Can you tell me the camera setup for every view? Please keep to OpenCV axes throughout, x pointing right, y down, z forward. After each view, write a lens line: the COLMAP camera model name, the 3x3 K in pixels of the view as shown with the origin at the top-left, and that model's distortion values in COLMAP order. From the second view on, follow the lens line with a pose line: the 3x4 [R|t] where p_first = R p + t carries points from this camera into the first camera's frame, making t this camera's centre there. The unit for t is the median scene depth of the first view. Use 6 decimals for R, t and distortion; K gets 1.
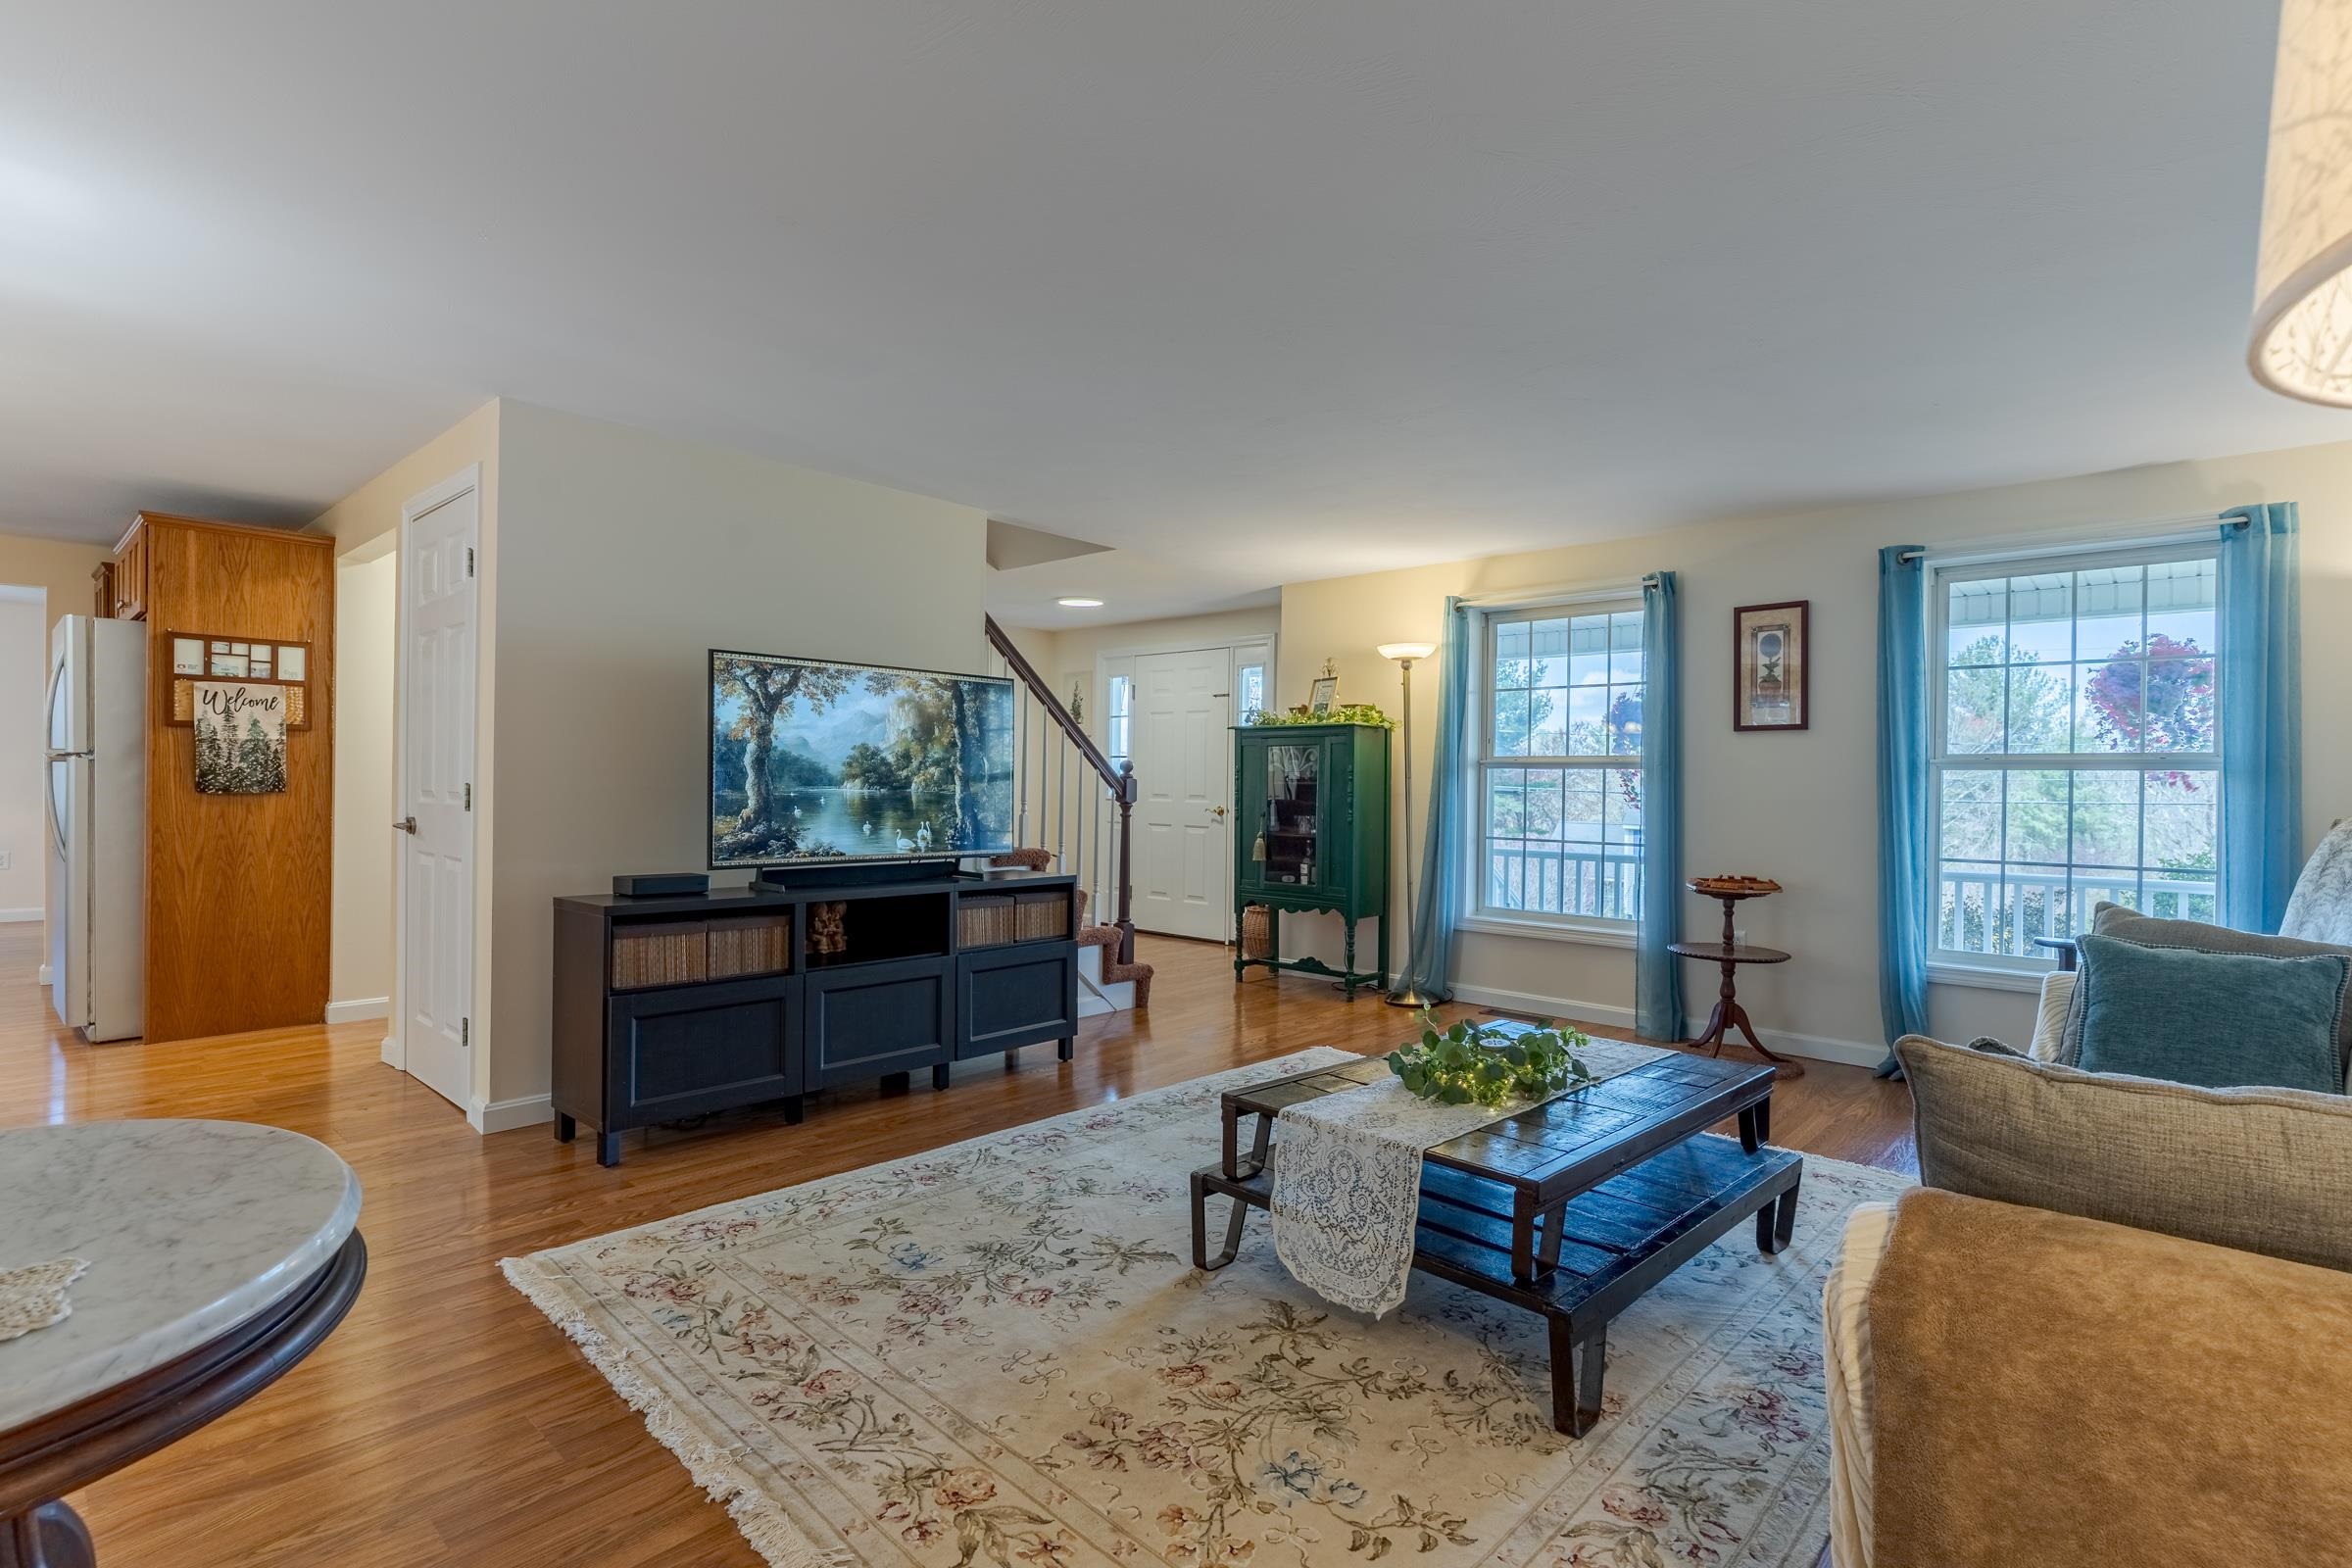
lens RADIAL K [[1113.3, 0, 1187.9], [0, 1113.3, 777.4], [0, 0, 1]] dist [-0.000156, -0.001140]
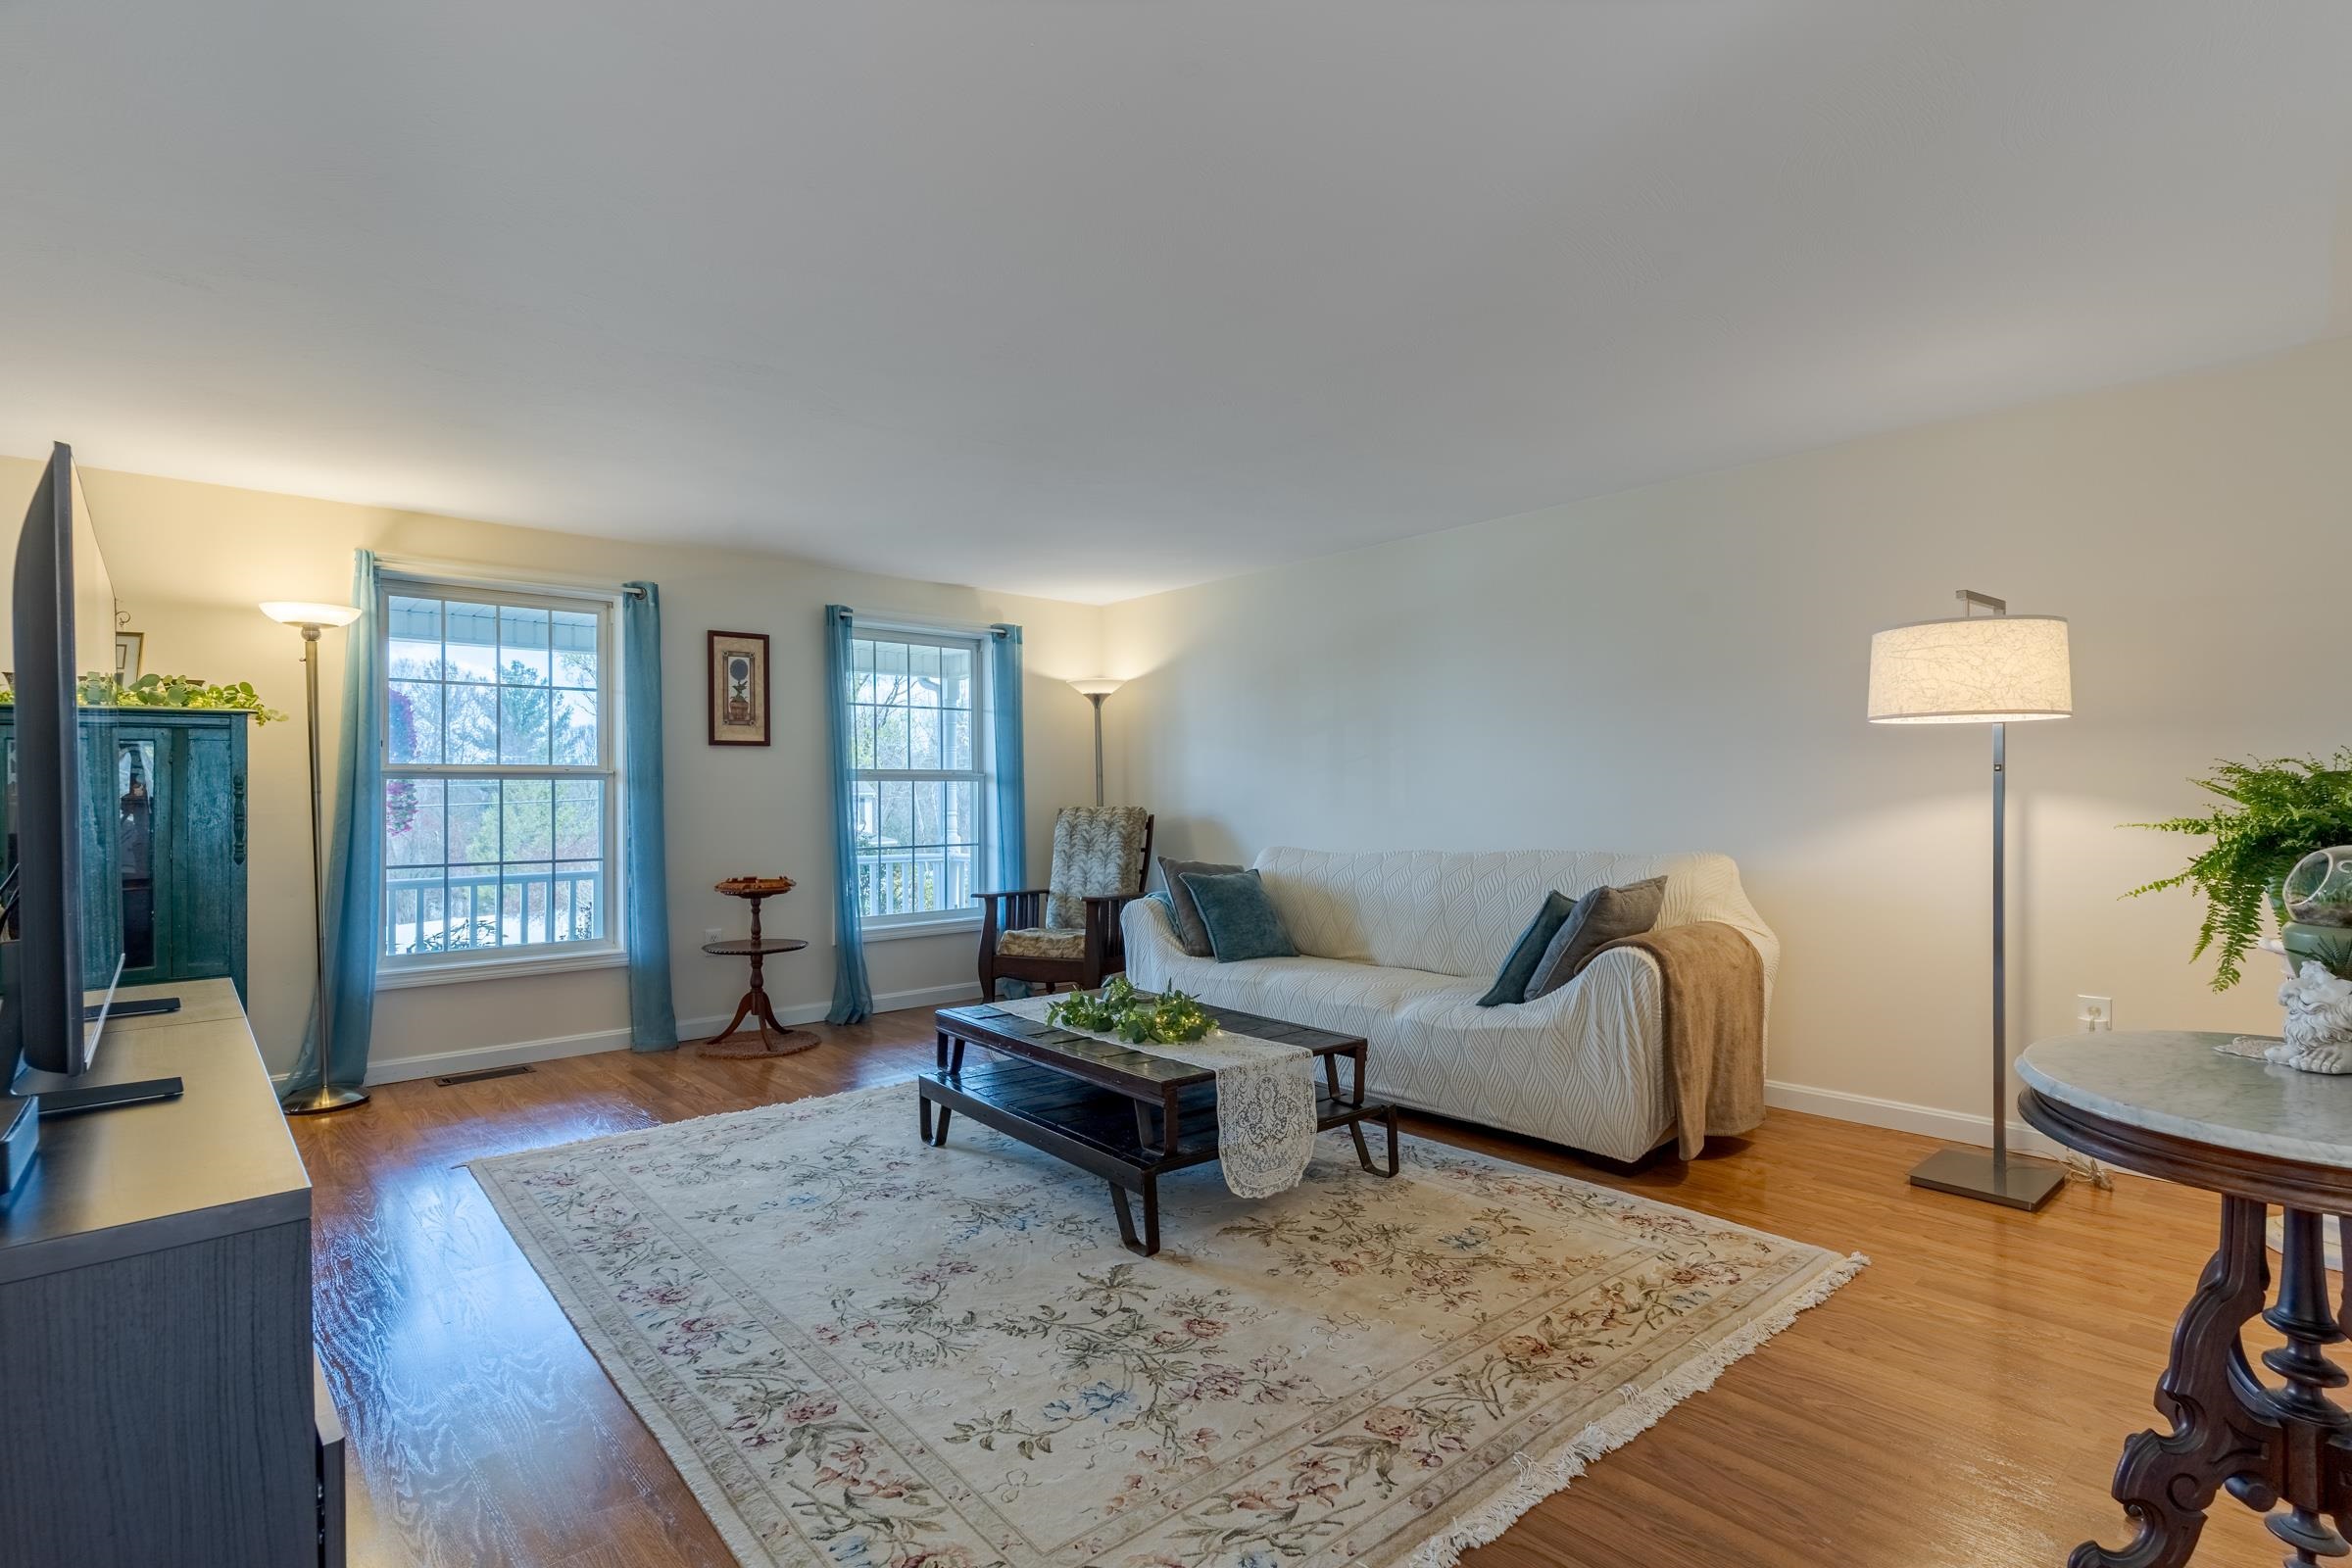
lens RADIAL K [[1113.3, 0, 1162.0], [0, 1113.3, 785.3], [0, 0, 1]] dist [-0.000156, -0.001140]
pose [[0.109490, -0.004967, 0.993976, -0.842466], [0.004511, 0.999980, 0.004500, -0.008807], [-0.993978, 0.003991, 0.109510, 0.707195]]
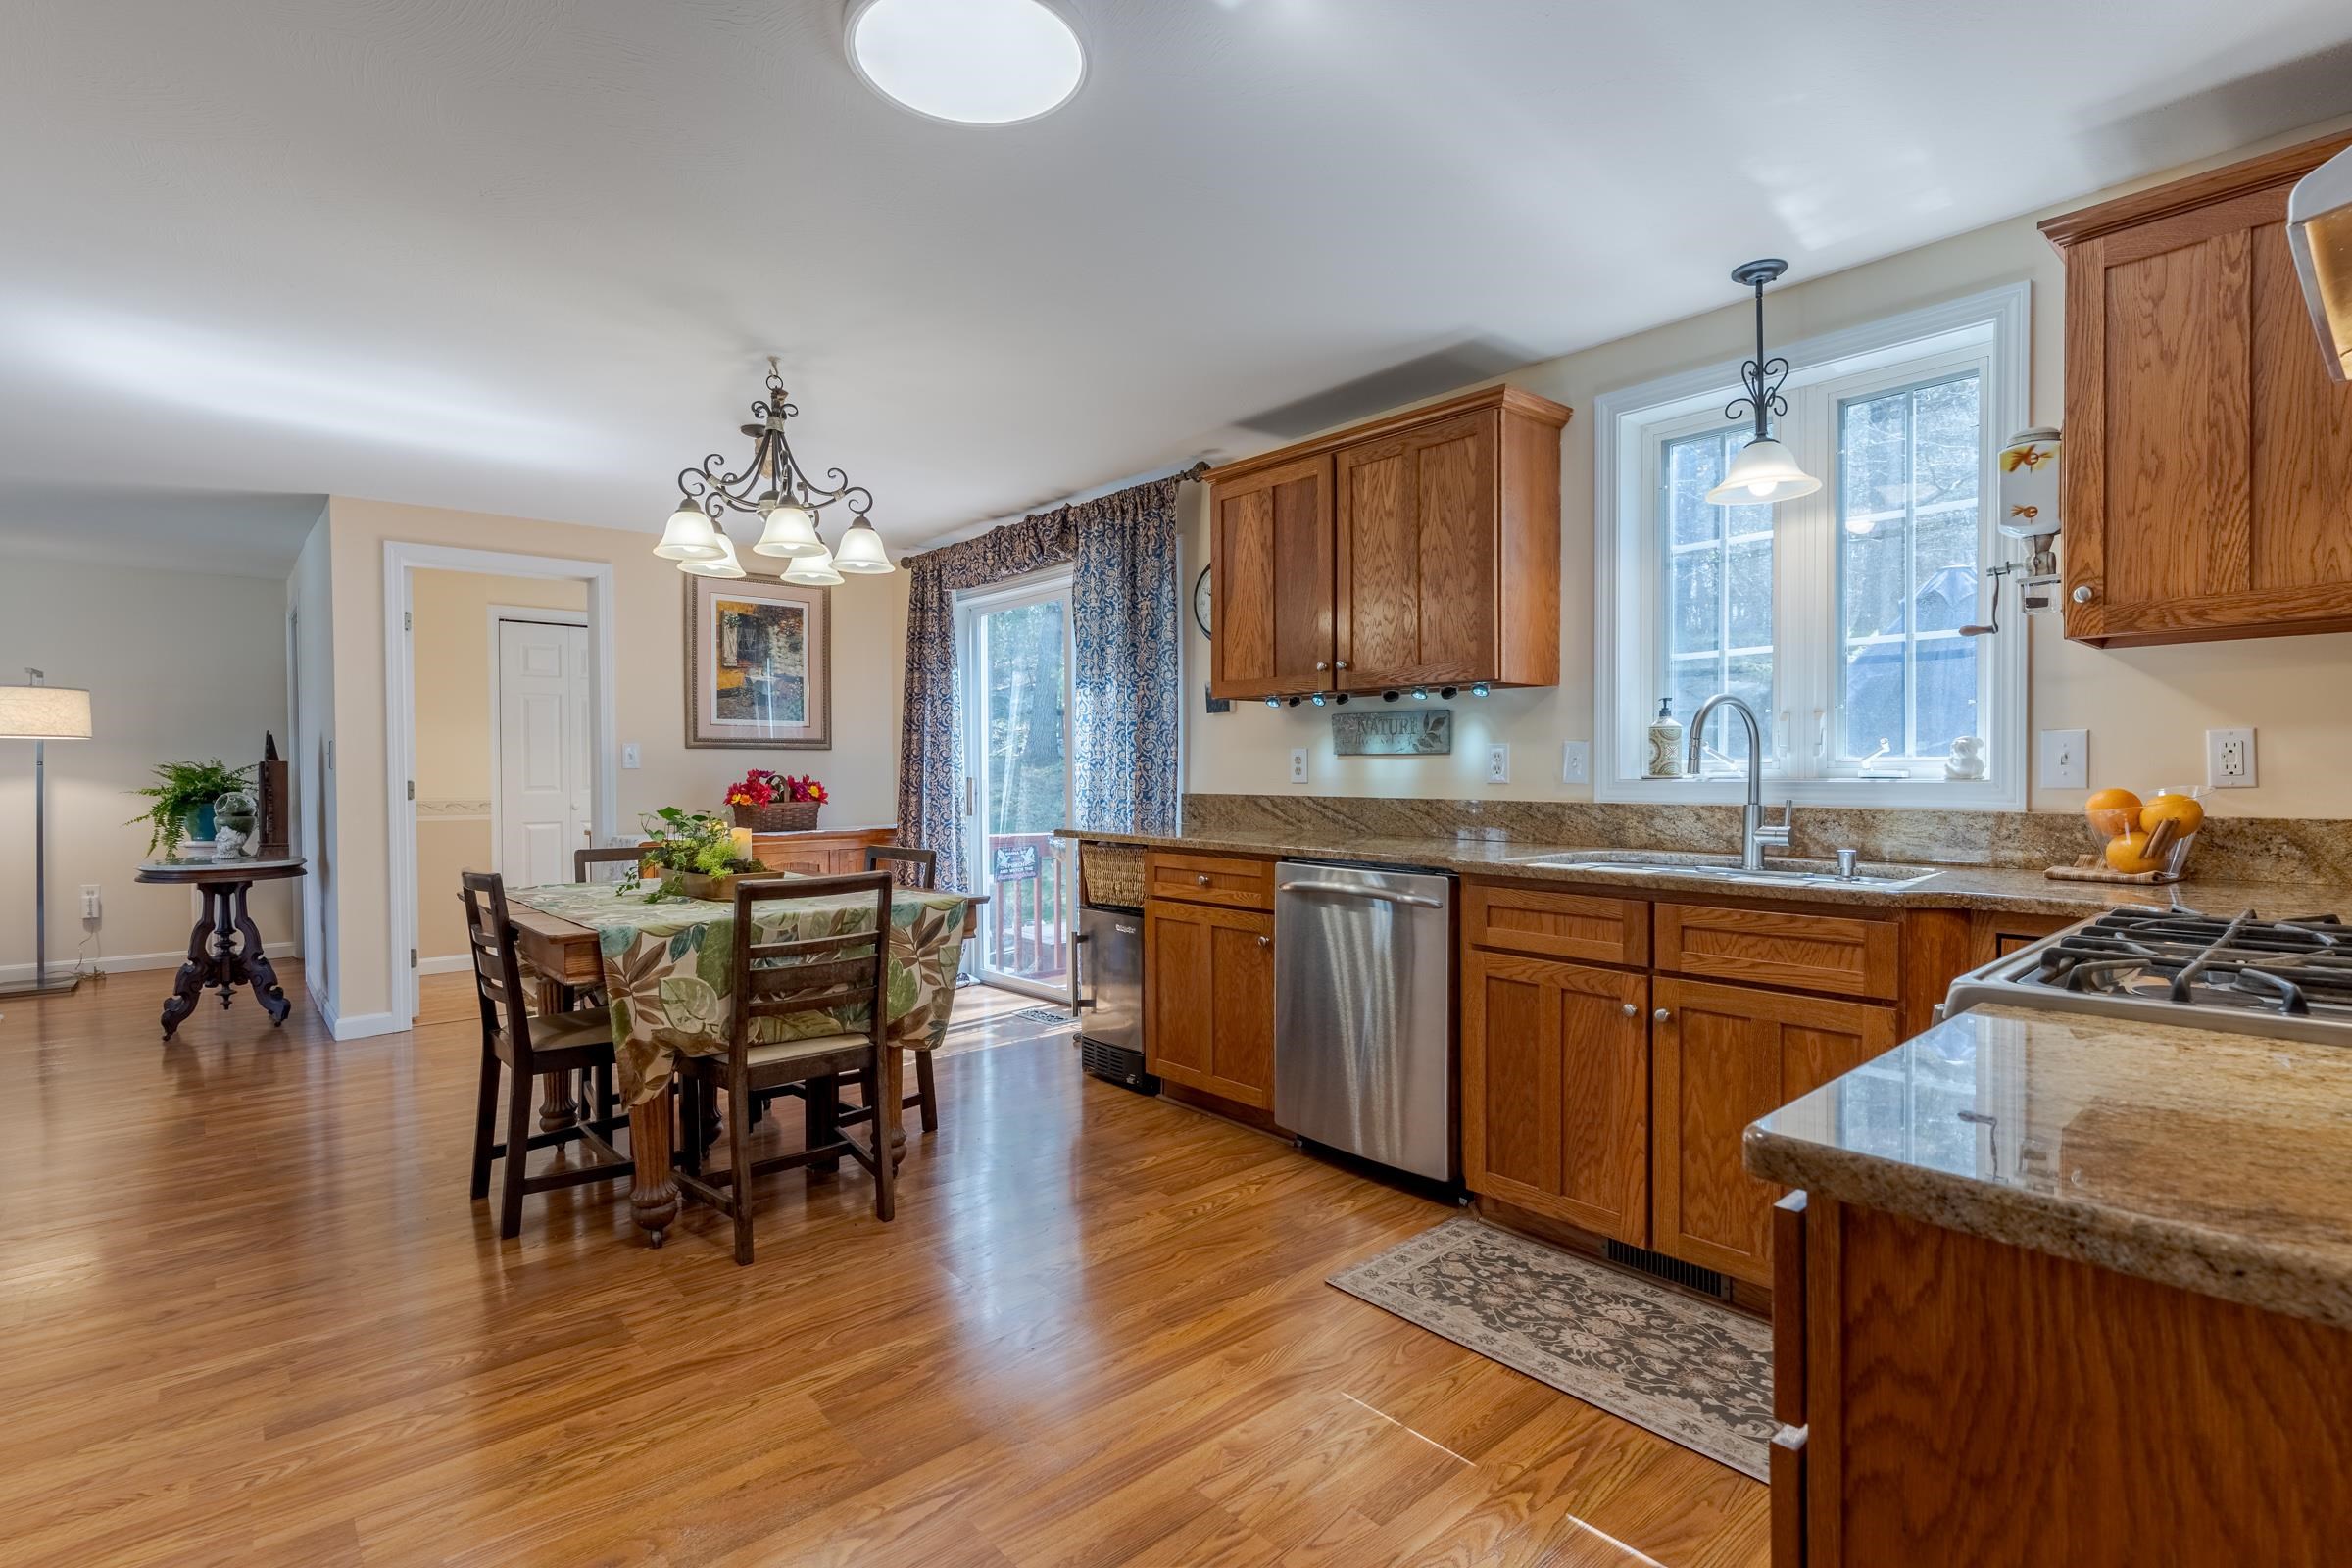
lens RADIAL K [[1113.3, 0, 1174.6], [0, 1113.3, 788.0], [0, 0, 1]] dist [-0.000156, -0.001140]
pose [[-0.994591, -0.008743, 0.103500, -1.381073], [-0.007520, 0.999897, 0.012198, -0.011213], [-0.103596, 0.011353, -0.994555, 1.254367]]
